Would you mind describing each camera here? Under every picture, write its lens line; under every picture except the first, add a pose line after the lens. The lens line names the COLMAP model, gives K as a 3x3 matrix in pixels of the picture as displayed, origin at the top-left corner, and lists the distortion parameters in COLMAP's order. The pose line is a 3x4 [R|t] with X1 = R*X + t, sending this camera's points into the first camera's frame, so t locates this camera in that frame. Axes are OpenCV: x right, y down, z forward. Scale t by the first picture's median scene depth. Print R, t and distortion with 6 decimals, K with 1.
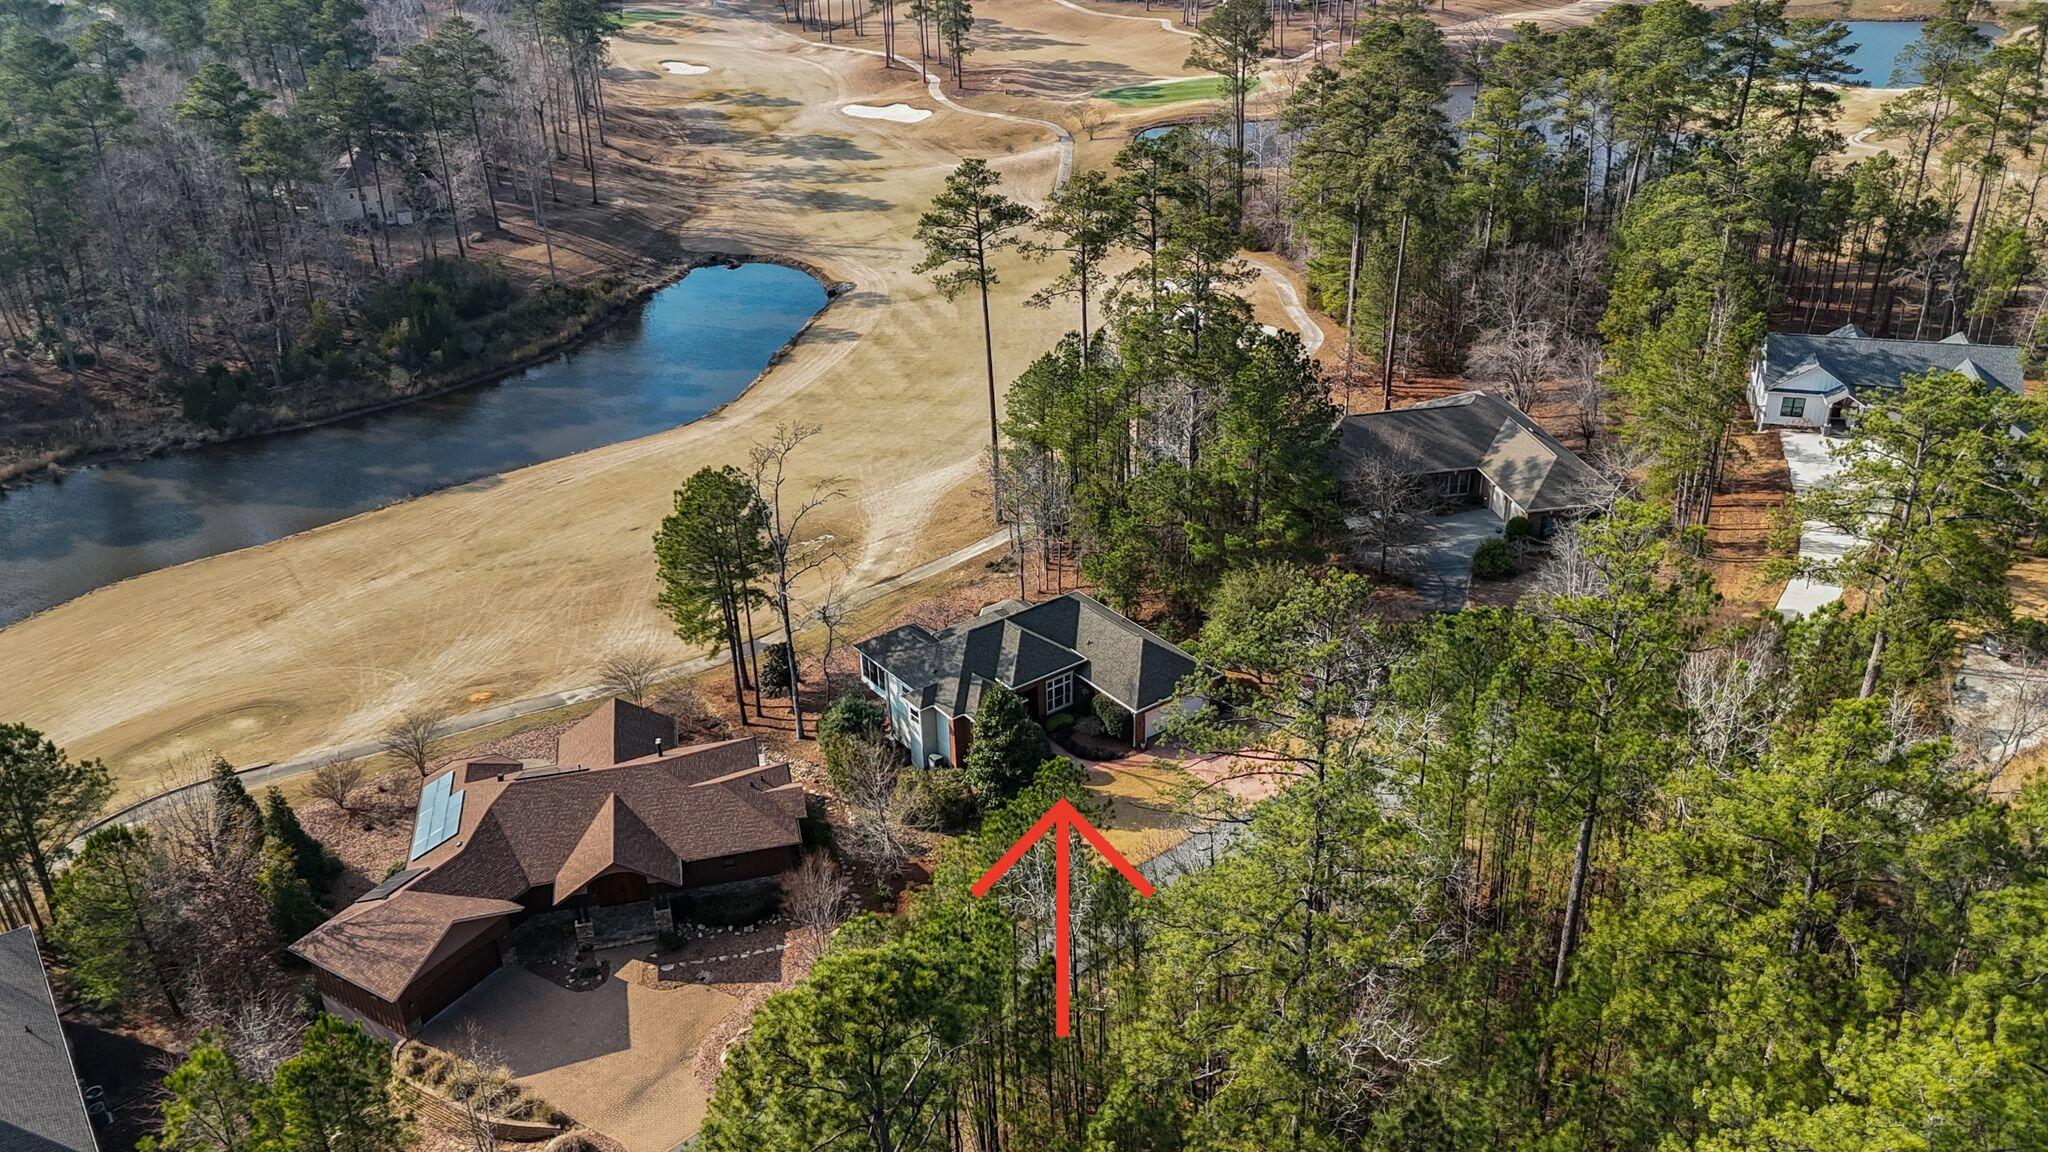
lens RADIAL K [[1612.6, 0, 1024.0], [0, 1612.6, 576.0], [0, 0, 1]] dist [0.003030, 0.001780]
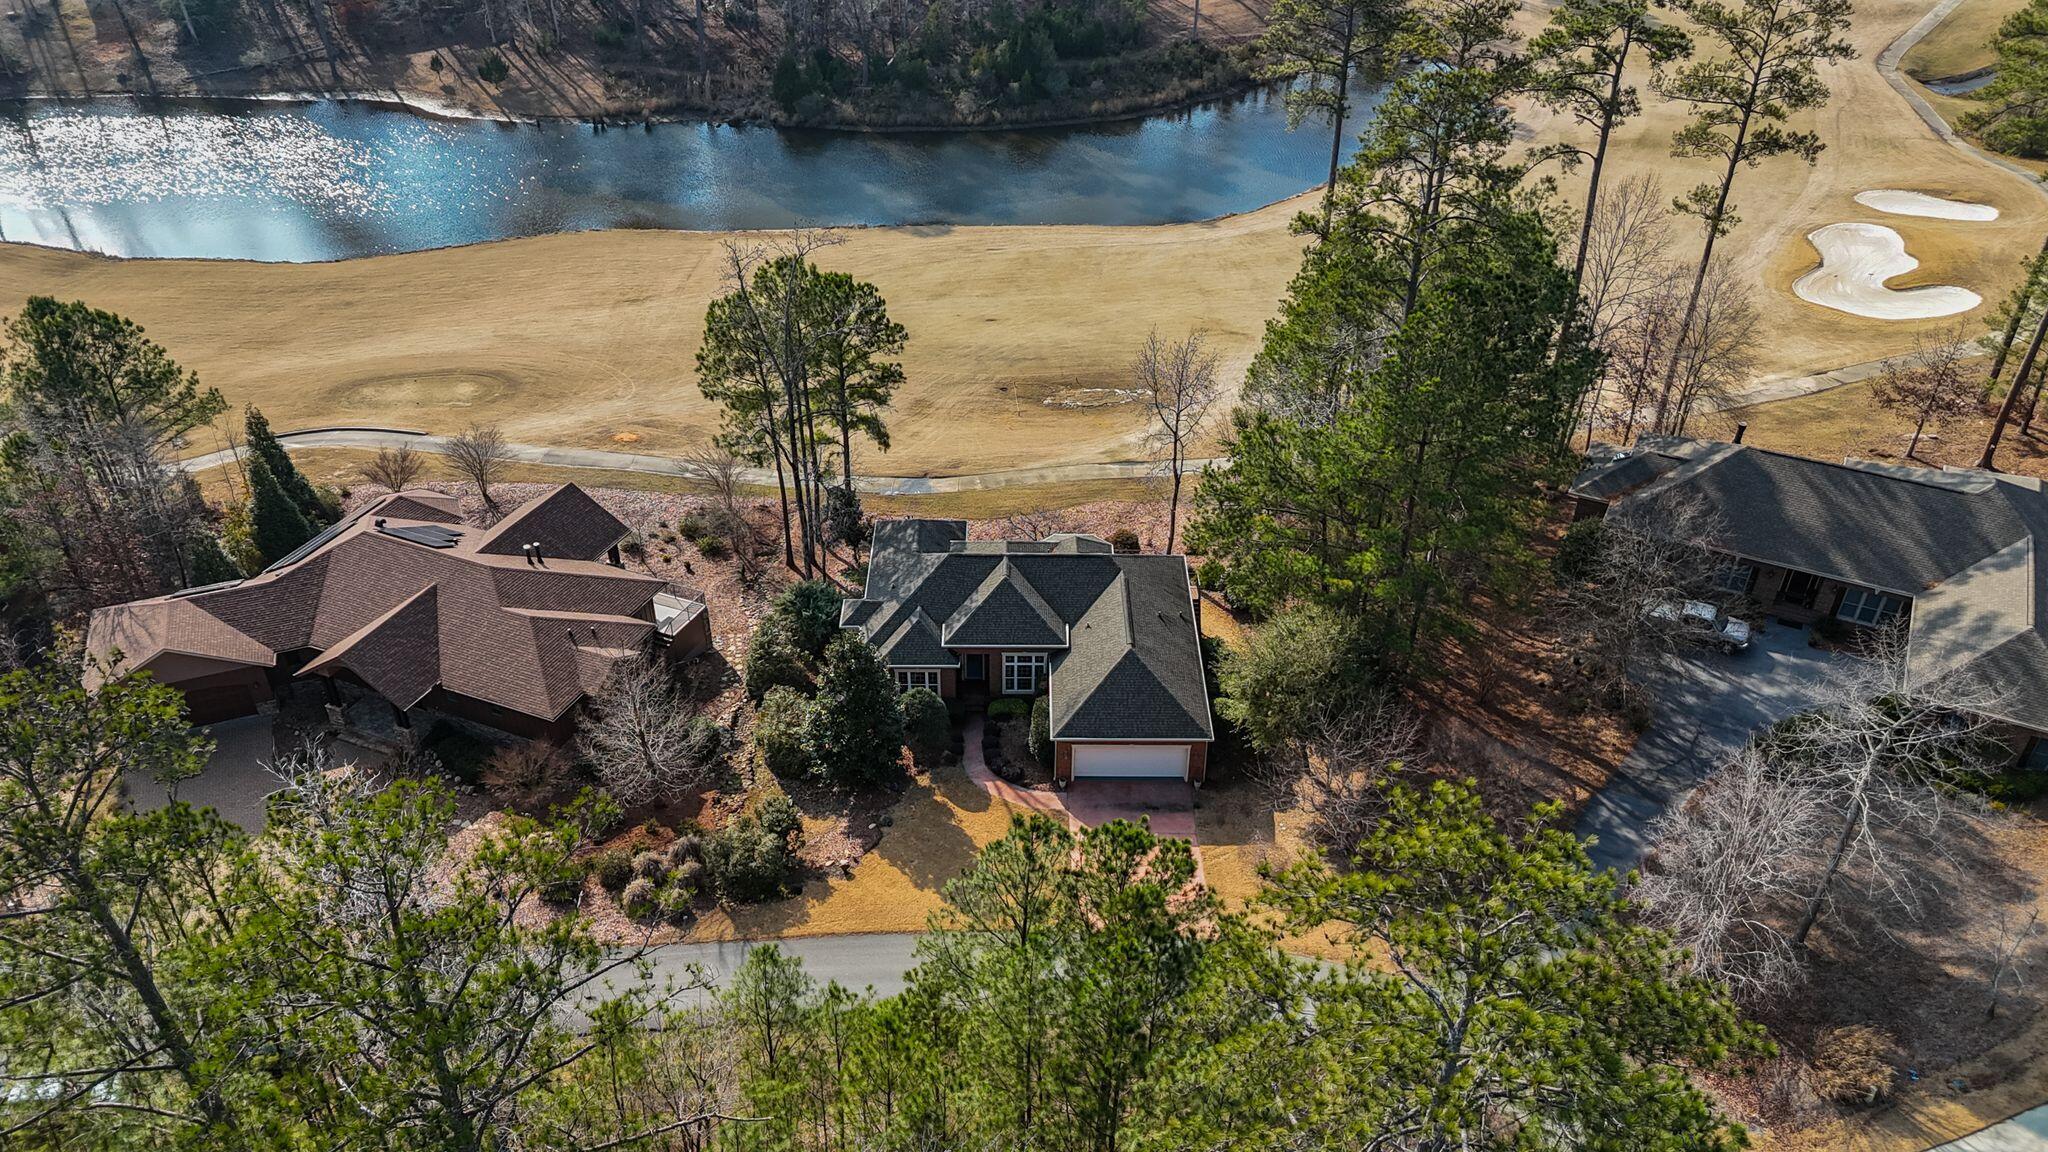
lens RADIAL K [[1612.6, 0, 1024.0], [0, 1612.6, 576.0], [0, 0, 1]] dist [0.003030, 0.001780]
pose [[0.808242, 0.356695, -0.468523, 0.359021], [-0.293663, 0.933814, 0.204337, -0.124177], [0.510399, -0.027566, 0.859496, 0.351401]]
